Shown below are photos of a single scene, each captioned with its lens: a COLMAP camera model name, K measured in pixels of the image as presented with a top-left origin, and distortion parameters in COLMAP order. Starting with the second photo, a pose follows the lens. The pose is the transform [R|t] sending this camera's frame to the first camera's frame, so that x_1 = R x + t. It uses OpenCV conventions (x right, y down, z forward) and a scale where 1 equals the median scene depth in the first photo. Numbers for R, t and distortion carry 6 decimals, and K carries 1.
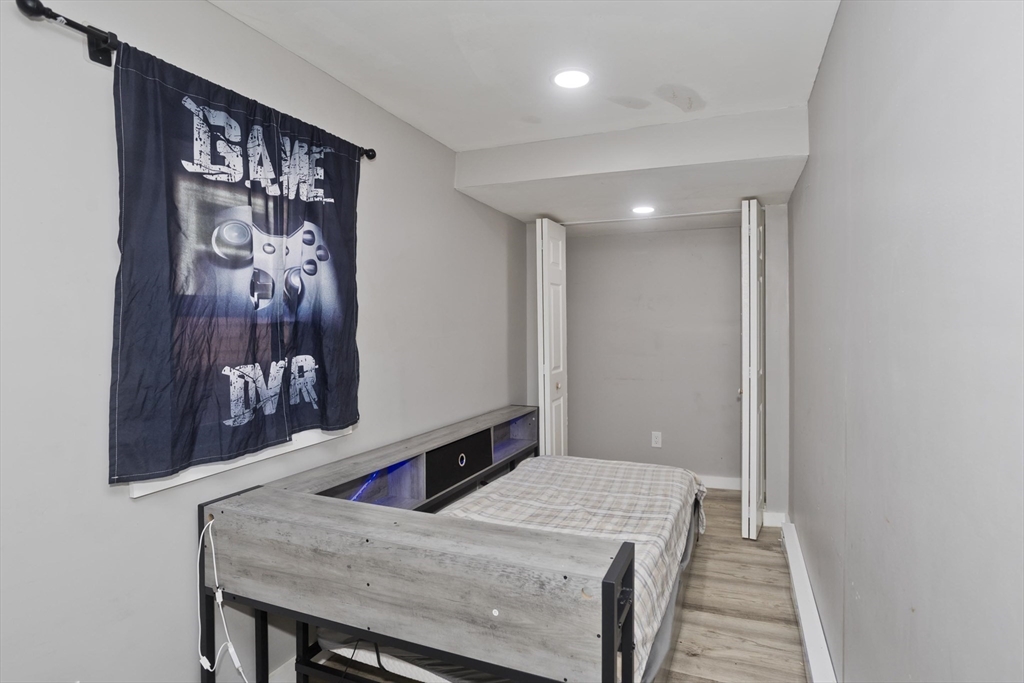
lens RADIAL K [[515.6, 0, 516.5], [0, 515.6, 330.3], [0, 0, 1]] dist [-0.019232, 0.000477]
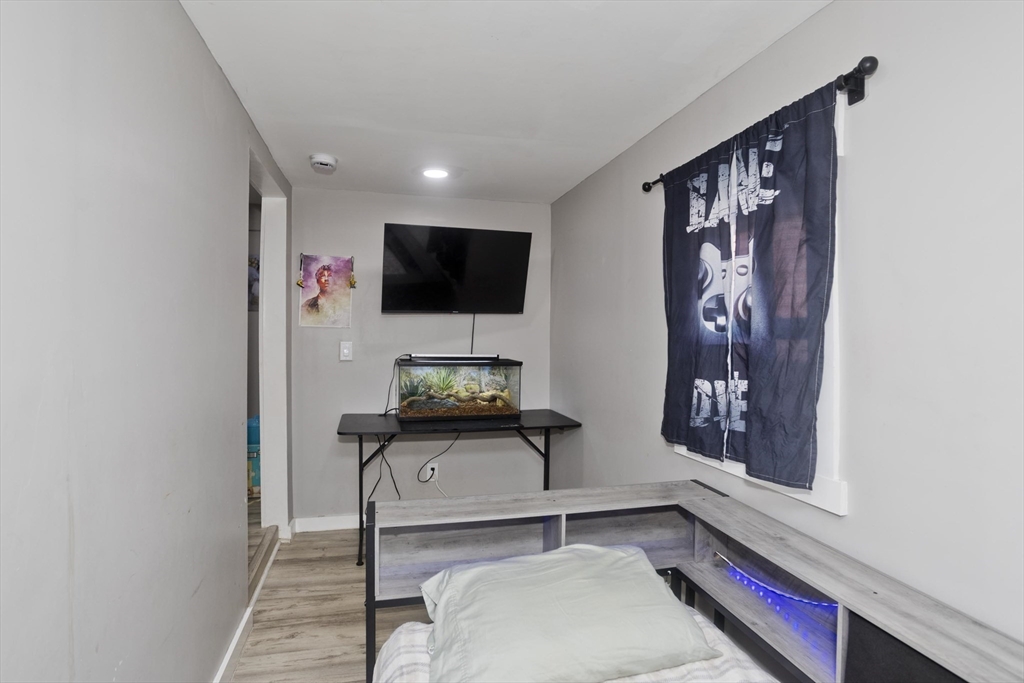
lens RADIAL K [[515.6, 0, 516.5], [0, 515.6, 330.3], [0, 0, 1]] dist [-0.019232, 0.000477]
pose [[-0.778876, 0.004539, -0.627161, 0.556026], [-0.010841, 0.999727, 0.020699, -0.065509], [0.627084, 0.022921, -0.778614, 1.675725]]
